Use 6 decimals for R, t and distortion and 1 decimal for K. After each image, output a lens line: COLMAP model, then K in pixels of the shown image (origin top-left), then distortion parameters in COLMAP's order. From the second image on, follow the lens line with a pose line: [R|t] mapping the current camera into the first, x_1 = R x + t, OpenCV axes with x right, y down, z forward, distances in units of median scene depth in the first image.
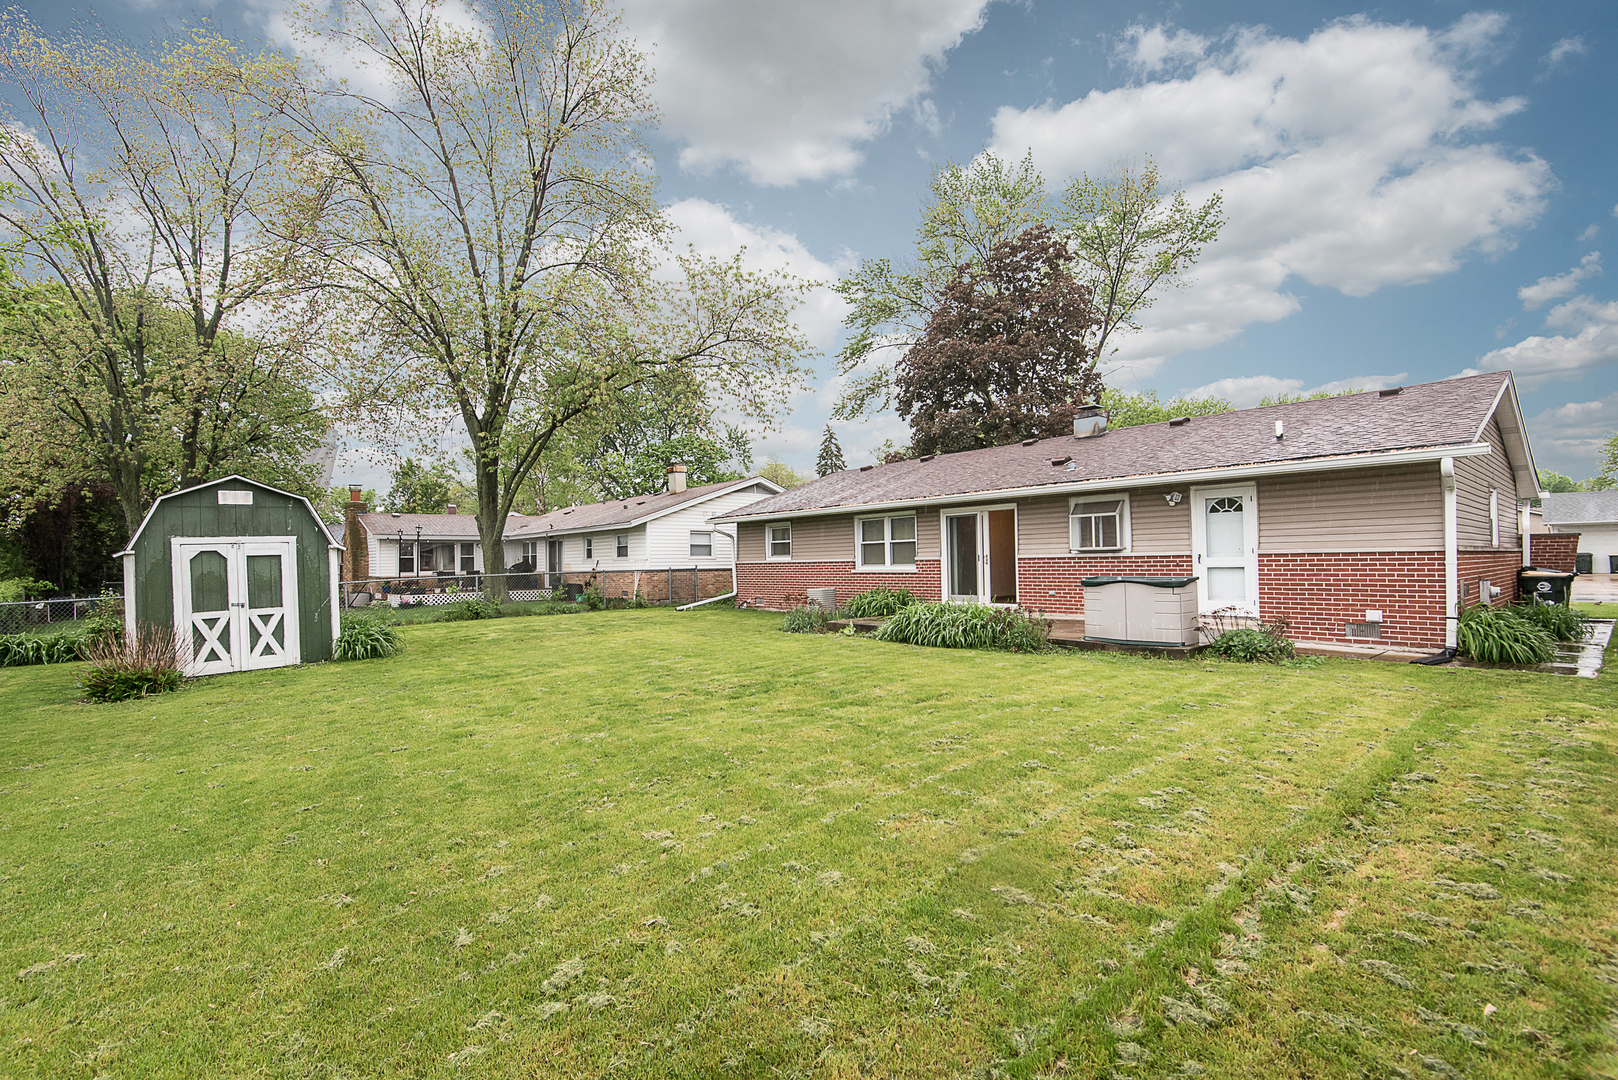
lens RADIAL K [[723.1, 0, 800.8], [0, 723.1, 550.1], [0, 0, 1]] dist [0.036849, -0.024114]
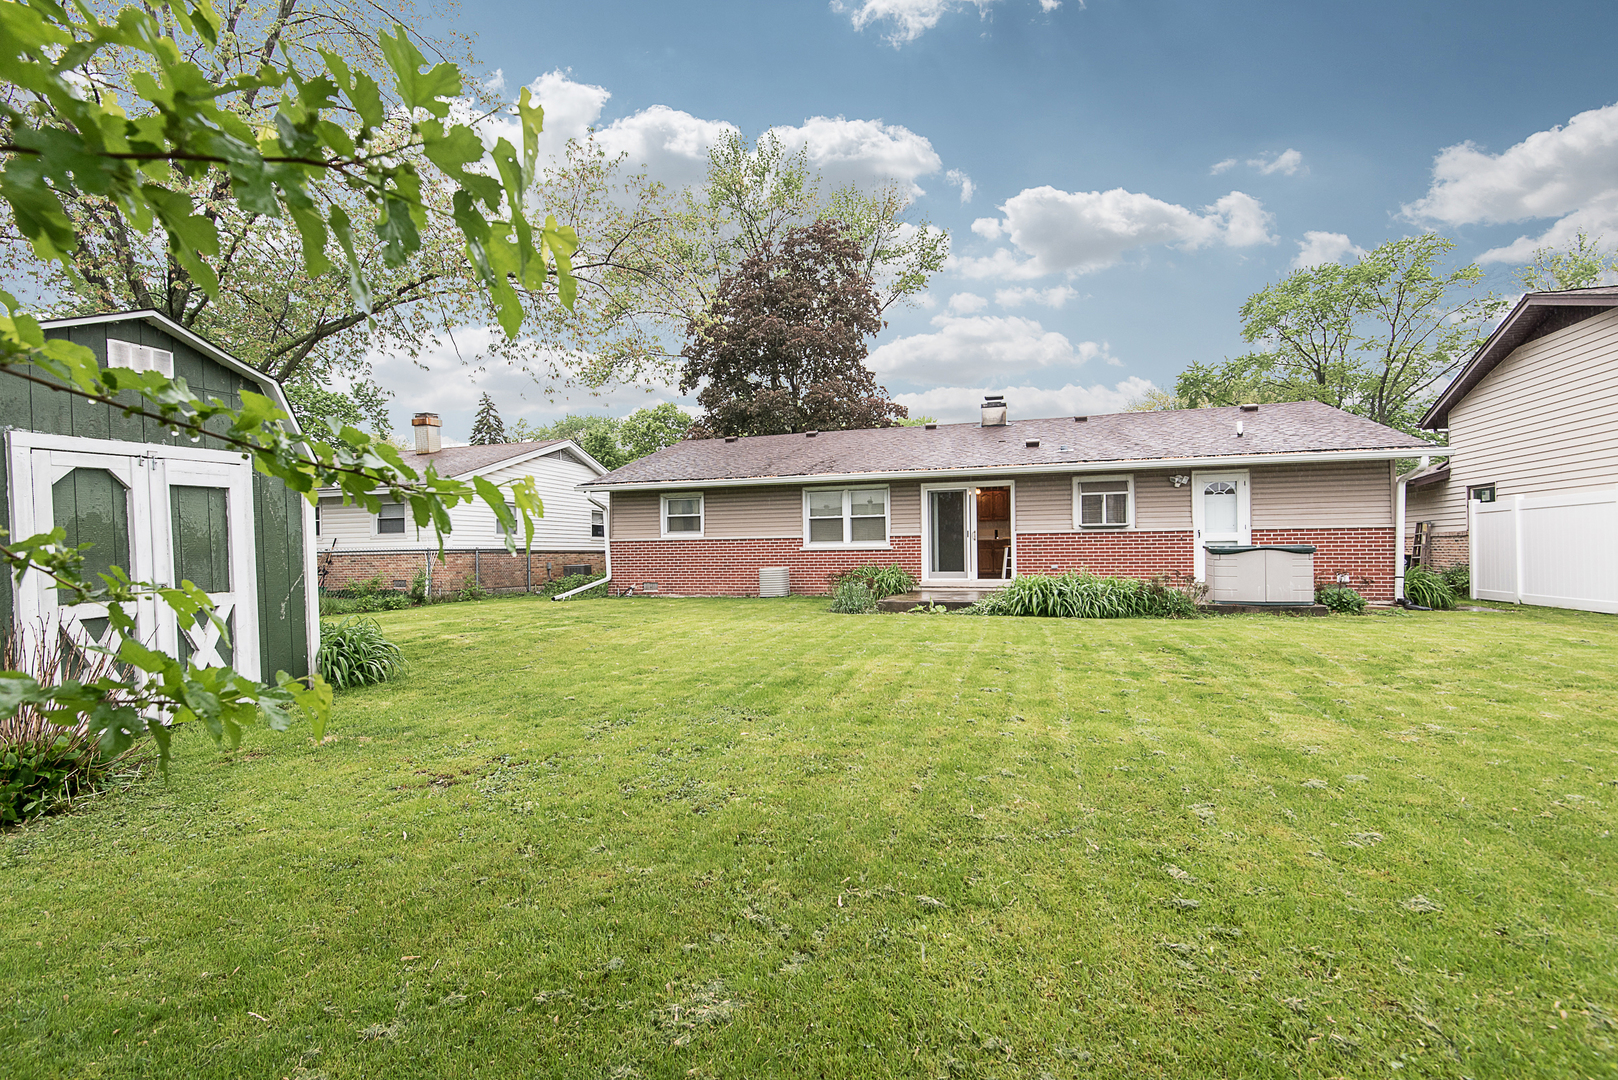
lens RADIAL K [[723.1, 0, 800.8], [0, 723.1, 550.1], [0, 0, 1]] dist [0.036849, -0.024114]
pose [[0.852109, 0.007383, 0.523312, -0.535708], [-0.011687, 0.999920, 0.004923, 0.035307], [-0.523234, -0.010311, 0.852127, 0.309369]]
